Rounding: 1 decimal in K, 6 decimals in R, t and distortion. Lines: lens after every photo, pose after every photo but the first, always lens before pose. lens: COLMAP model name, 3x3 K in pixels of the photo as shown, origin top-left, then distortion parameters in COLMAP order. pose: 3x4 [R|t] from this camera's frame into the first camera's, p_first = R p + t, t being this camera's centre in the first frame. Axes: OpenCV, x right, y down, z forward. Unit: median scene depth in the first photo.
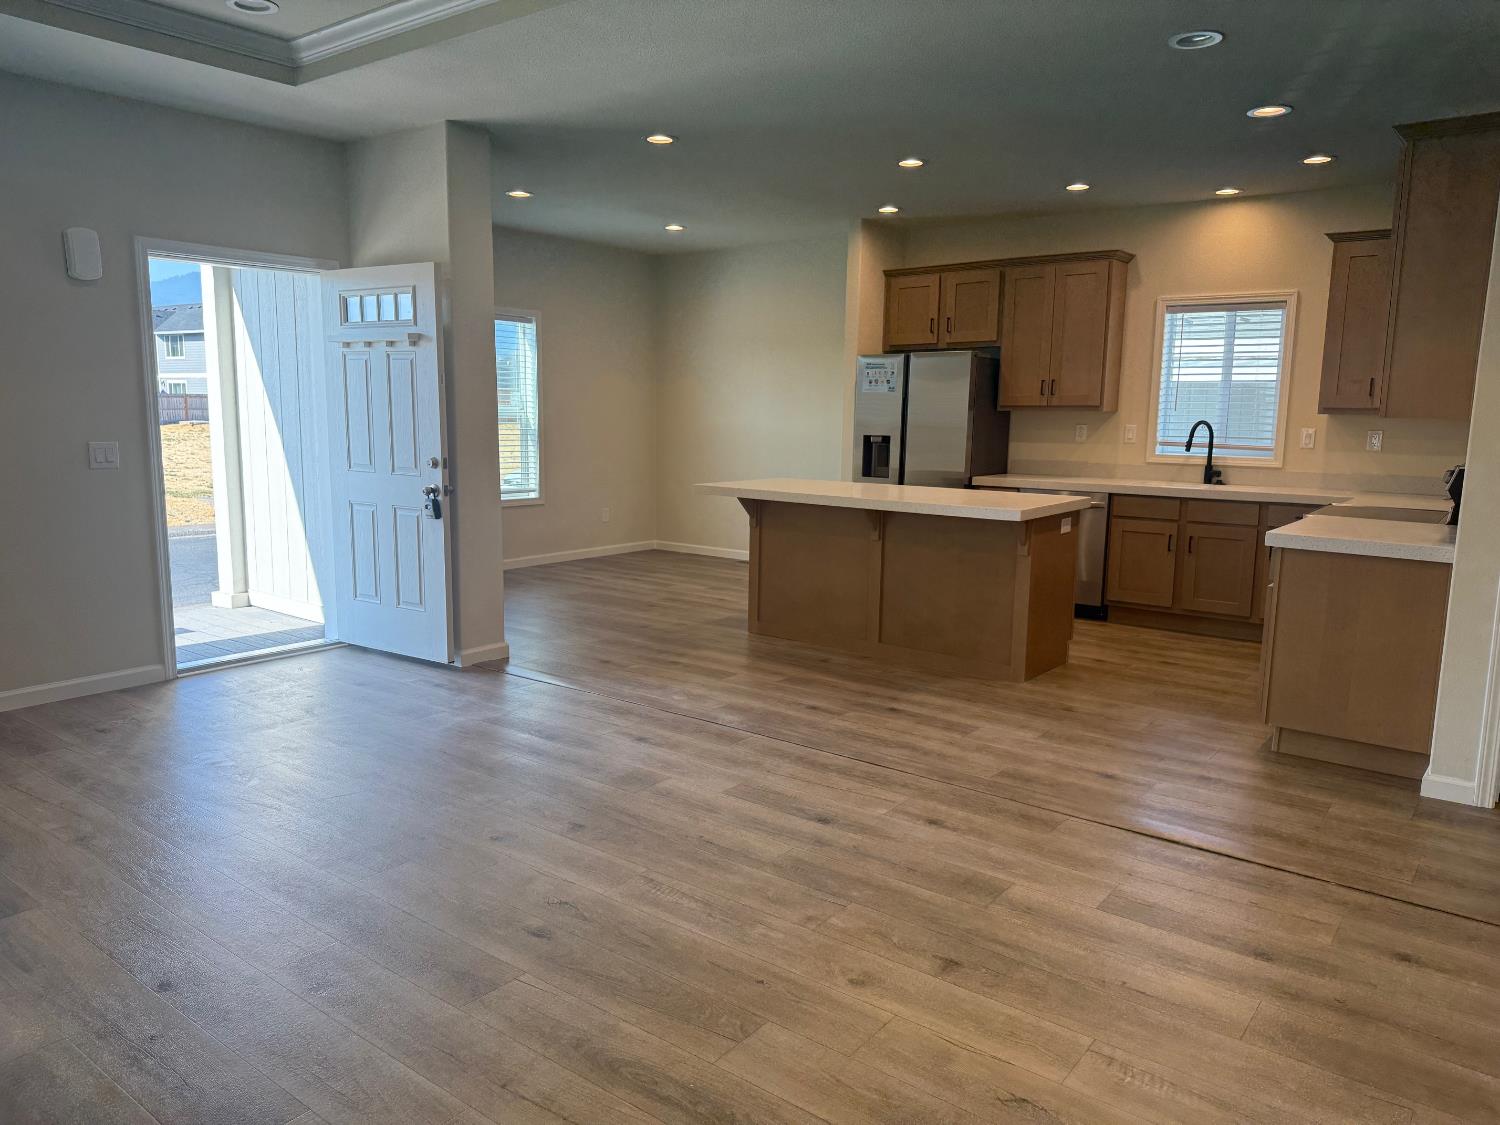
lens RADIAL K [[1085.9, 0, 768.2], [0, 1085.9, 513.6], [0, 0, 1]] dist [0.088301, -0.086959]
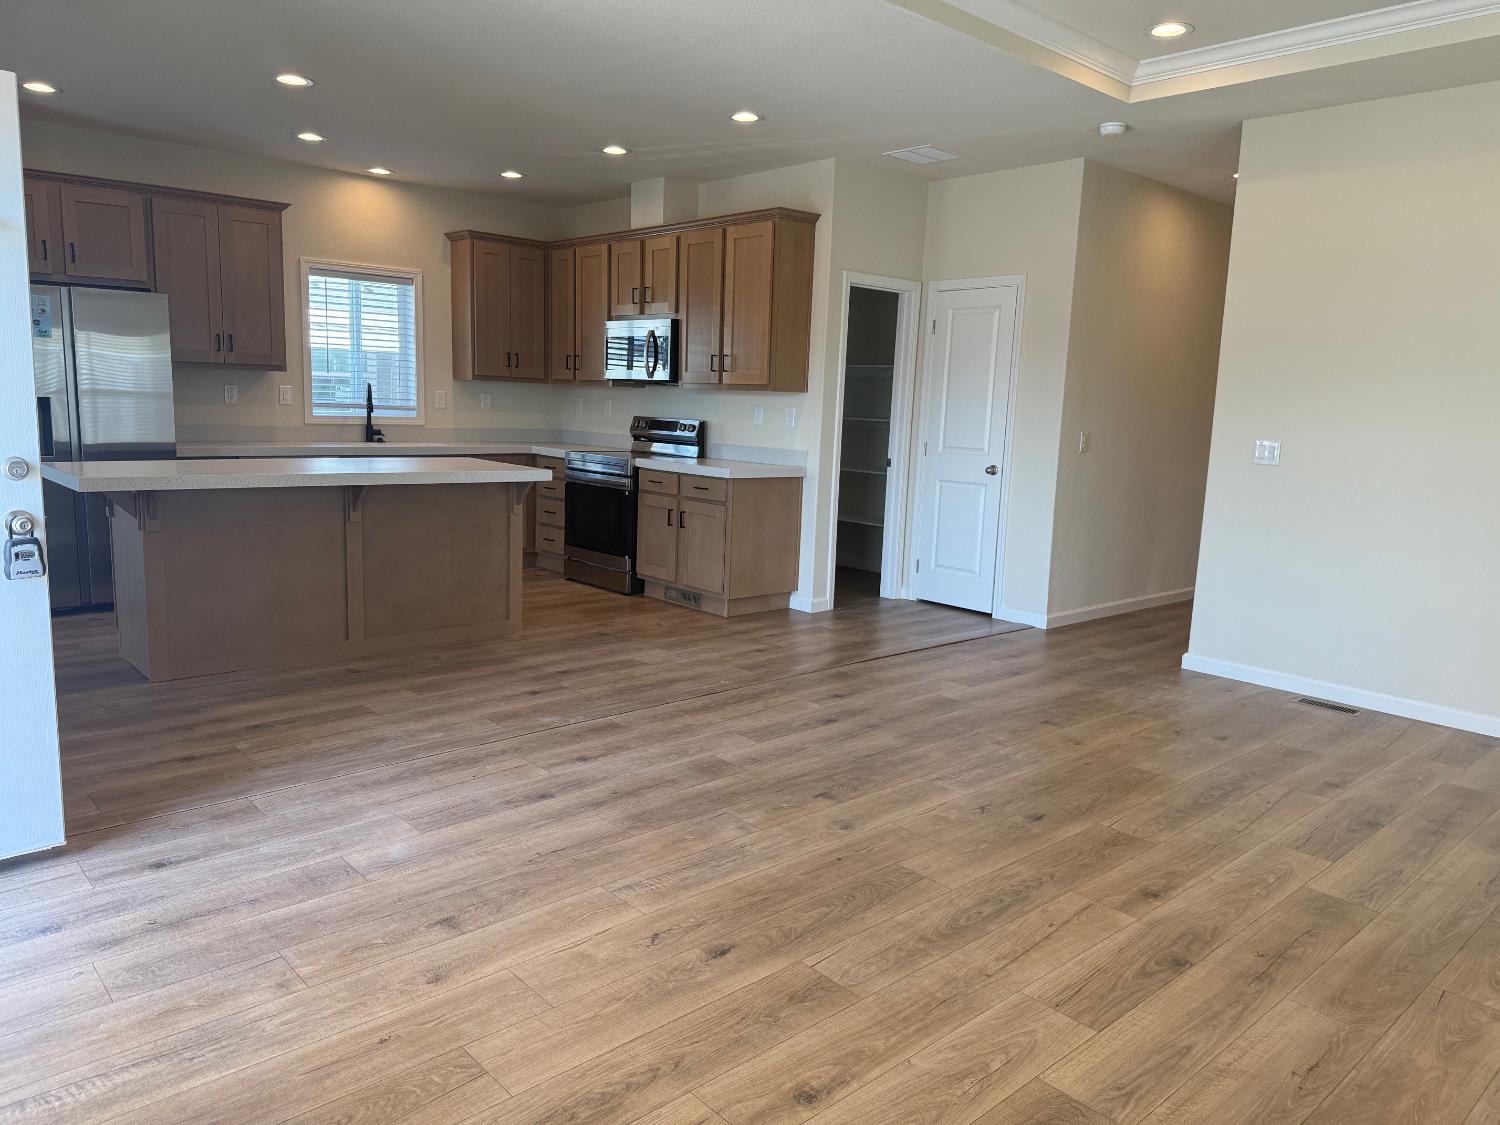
lens RADIAL K [[1029.3, 0, 745.9], [0, 1029.3, 592.0], [0, 0, 1]] dist [0.043723, -0.004654]
pose [[0.187455, -0.197943, 0.962122, -0.793985], [0.069459, 0.979705, 0.188027, -0.070689], [-0.979814, 0.031581, 0.197400, 0.626925]]
